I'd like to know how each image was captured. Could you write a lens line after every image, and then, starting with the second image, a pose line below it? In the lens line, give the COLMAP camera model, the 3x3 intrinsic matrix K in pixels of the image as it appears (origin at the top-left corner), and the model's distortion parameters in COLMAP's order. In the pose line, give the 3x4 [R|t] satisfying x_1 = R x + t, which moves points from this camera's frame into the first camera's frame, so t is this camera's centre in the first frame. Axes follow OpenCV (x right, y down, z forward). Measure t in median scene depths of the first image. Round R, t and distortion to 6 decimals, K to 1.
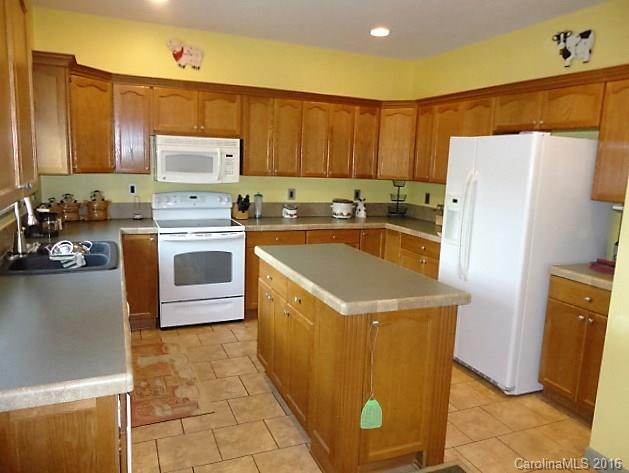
lens RADIAL K [[467.6, 0, 314.4], [0, 467.6, 234.4], [0, 0, 1]] dist [-0.016191, -0.001474]
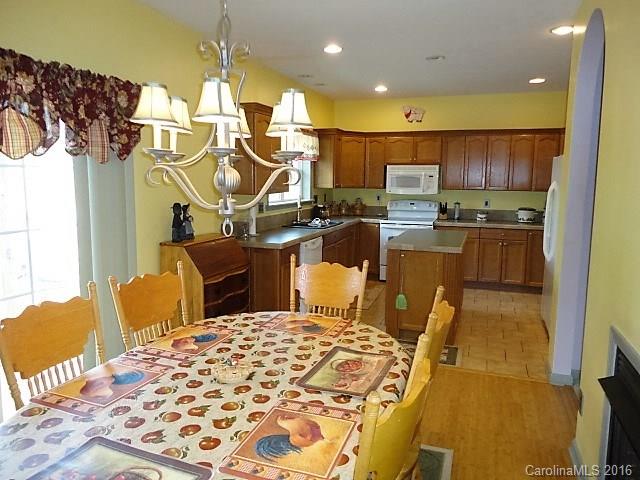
lens RADIAL K [[475.8, 0, 319.6], [0, 475.8, 240.2], [0, 0, 1]] dist [-0.016191, -0.001474]
pose [[0.729073, 0.059734, -0.681824, 0.626086], [-0.086692, 0.996220, -0.005422, 0.080514], [0.678923, 0.063062, 0.731496, -0.379014]]
